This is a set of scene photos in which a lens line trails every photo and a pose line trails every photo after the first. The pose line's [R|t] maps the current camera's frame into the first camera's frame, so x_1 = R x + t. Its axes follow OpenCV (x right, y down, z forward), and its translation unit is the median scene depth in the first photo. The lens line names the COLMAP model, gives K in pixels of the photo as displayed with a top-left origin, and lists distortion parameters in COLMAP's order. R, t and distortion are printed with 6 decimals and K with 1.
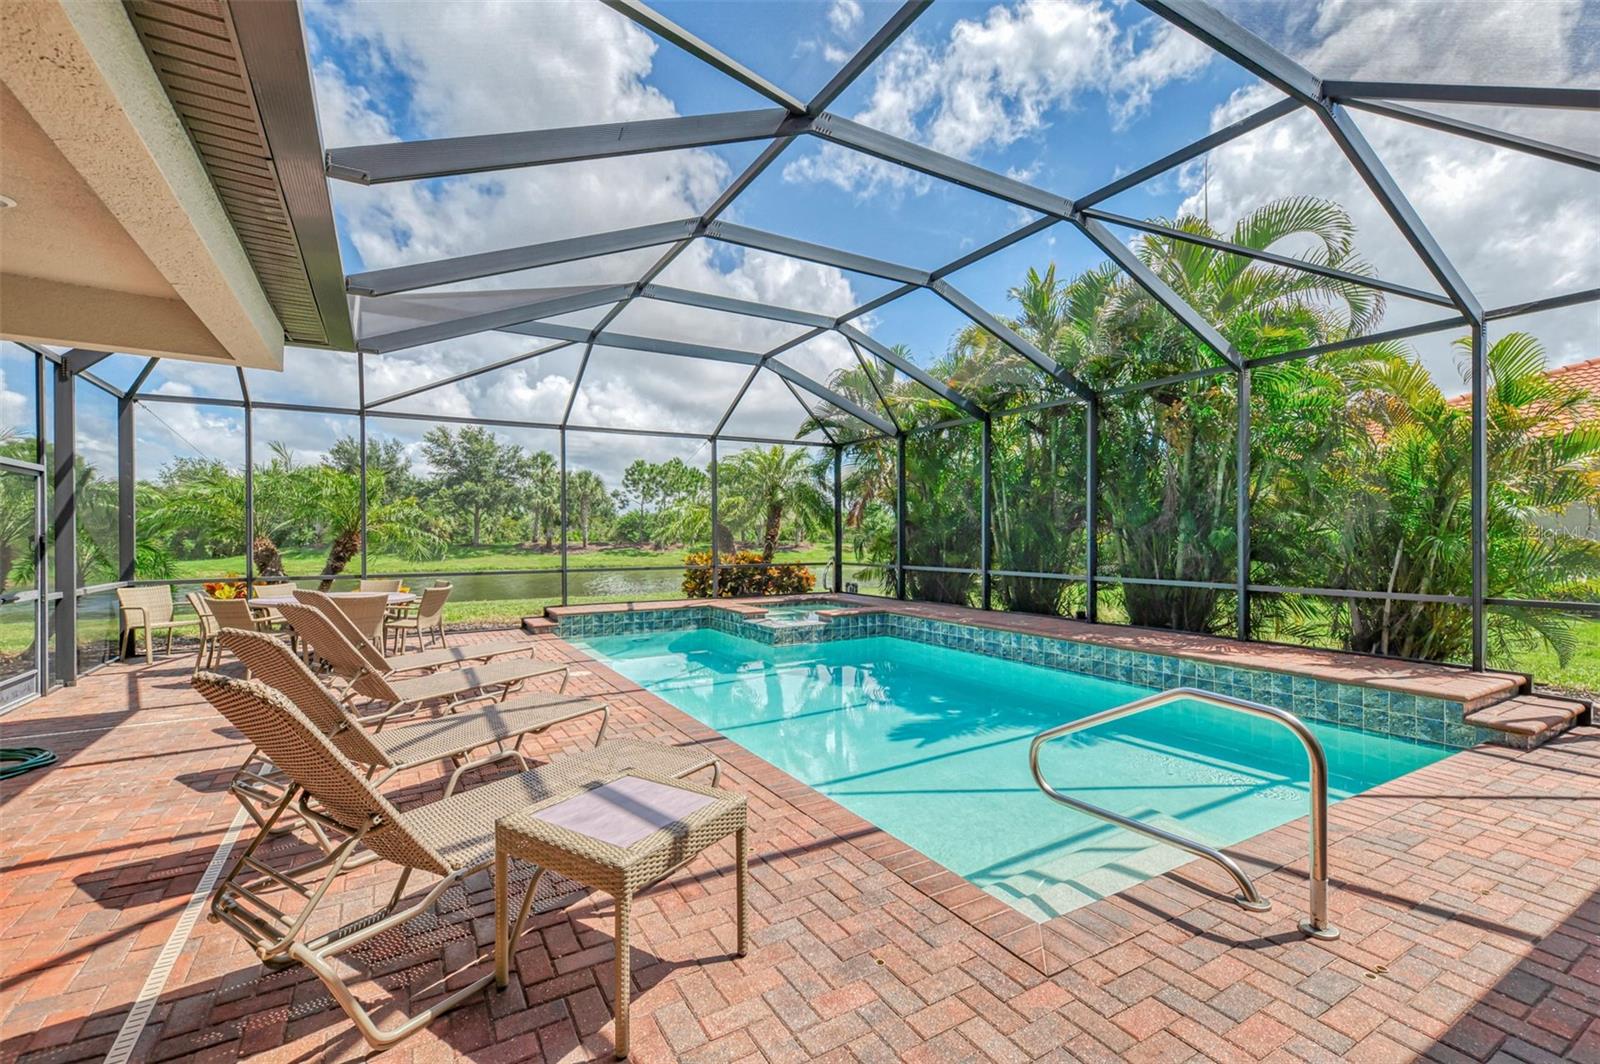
lens RADIAL K [[704.2, 0, 800.0], [0, 704.2, 532.0], [0, 0, 1]] dist [0.017111, -0.004989]
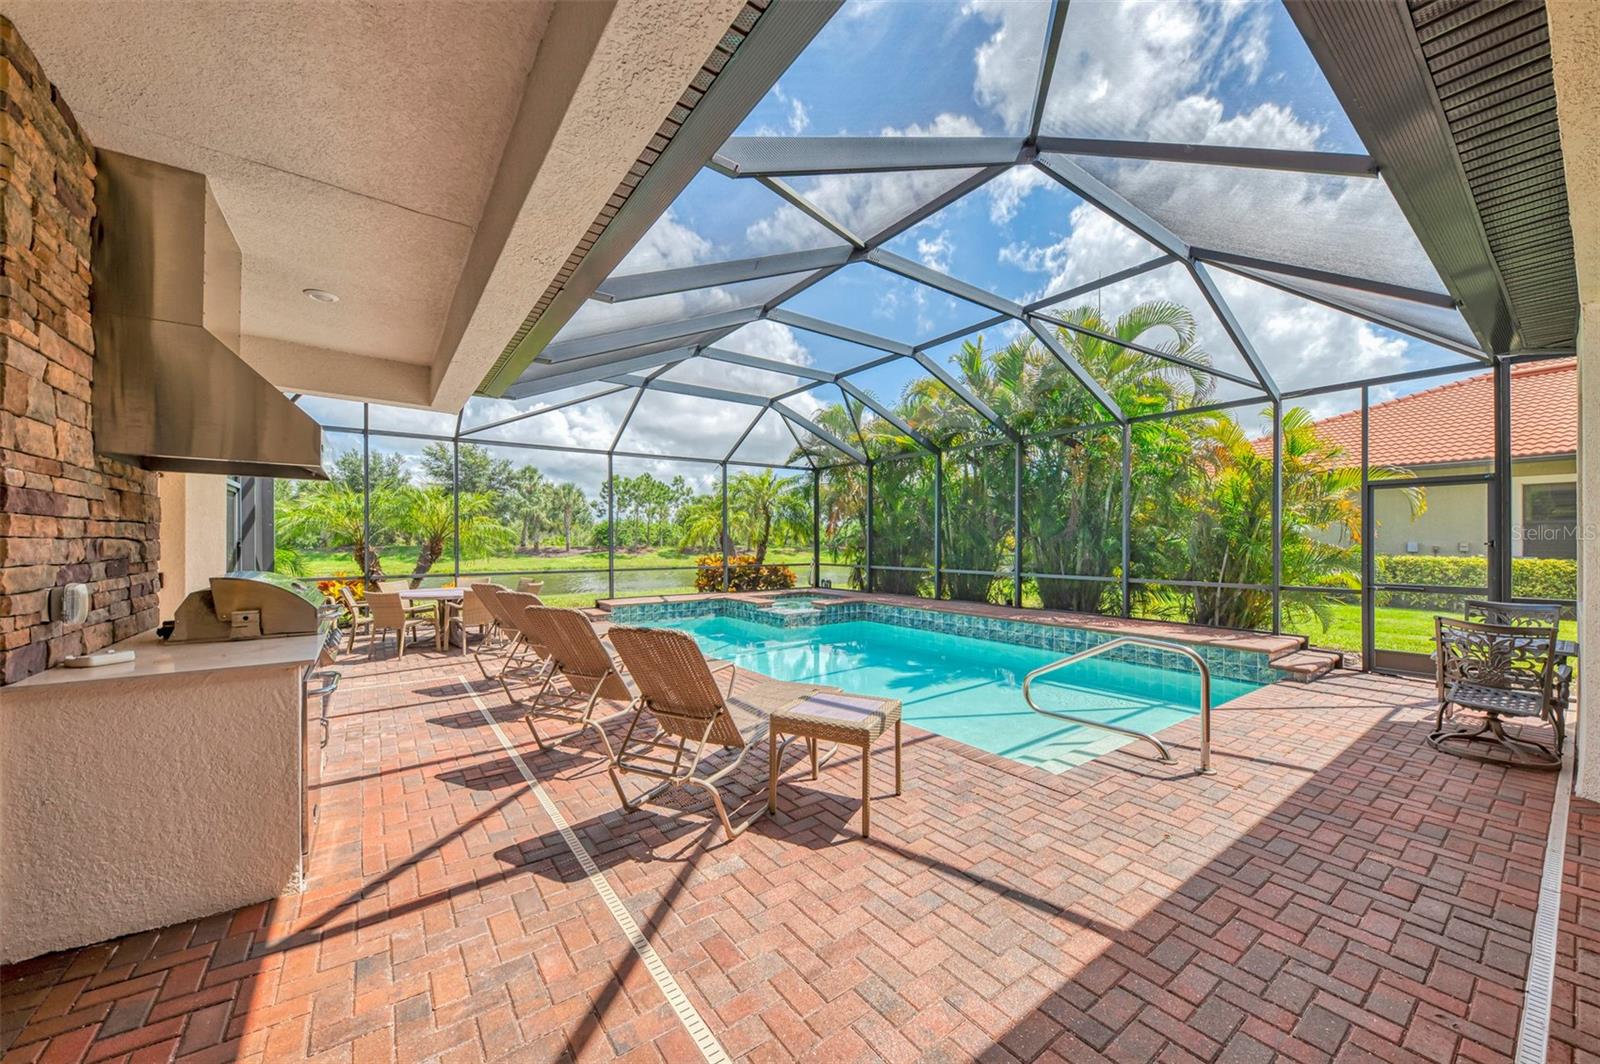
lens RADIAL K [[638.9, 0, 801.8], [0, 638.9, 536.9], [0, 0, 1]] dist [0.017161, 0.000001]
pose [[0.990200, 0.004472, 0.139588, -0.177124], [-0.004379, 0.999990, -0.000969, -0.003326], [-0.139591, 0.000348, 0.990209, -0.159396]]
